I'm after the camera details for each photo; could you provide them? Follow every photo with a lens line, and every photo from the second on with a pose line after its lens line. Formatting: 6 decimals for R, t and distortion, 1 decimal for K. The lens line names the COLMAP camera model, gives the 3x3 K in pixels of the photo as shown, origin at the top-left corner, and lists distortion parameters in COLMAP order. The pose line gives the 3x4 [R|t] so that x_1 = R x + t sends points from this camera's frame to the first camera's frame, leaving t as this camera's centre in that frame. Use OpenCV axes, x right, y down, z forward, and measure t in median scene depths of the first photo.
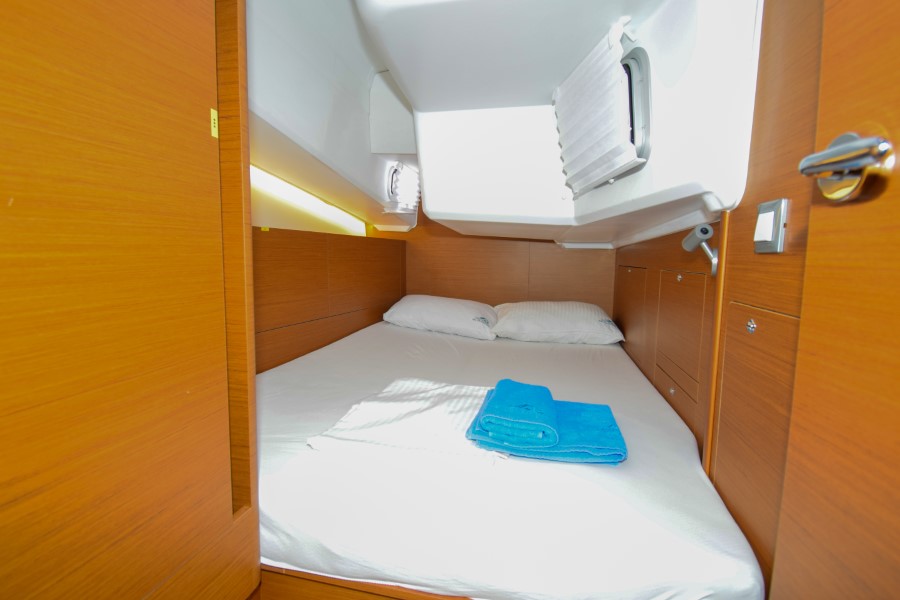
lens RADIAL K [[398.3, 0, 456.9], [0, 398.3, 302.6], [0, 0, 1]] dist [0.013585, -0.021716]
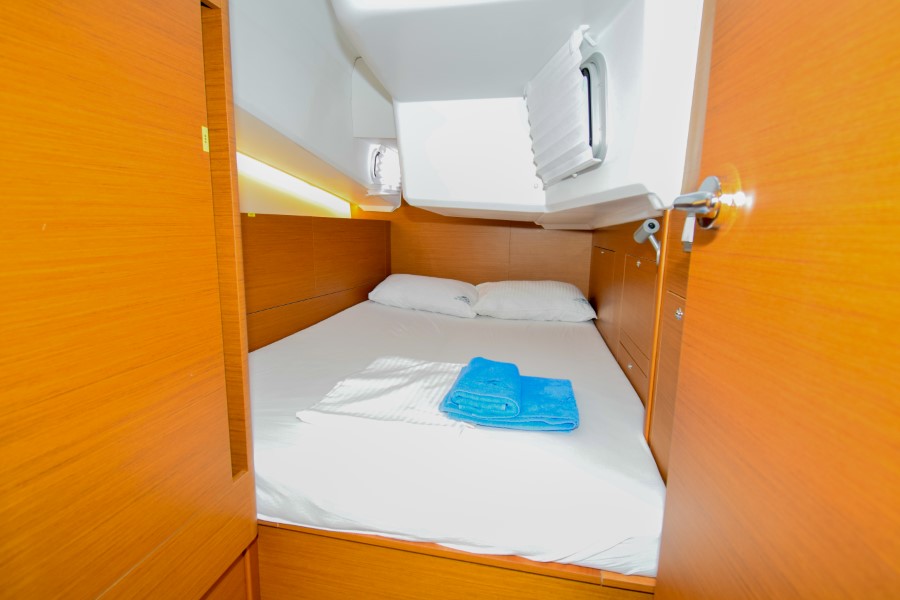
lens RADIAL K [[398.3, 0, 455.2], [0, 398.3, 297.2], [0, 0, 1]] dist [0.013585, -0.021716]
pose [[0.999767, -0.003069, 0.021387, 0.048677], [0.001934, 0.998598, 0.052890, -0.040448], [-0.021519, -0.052836, 0.998371, -0.111006]]
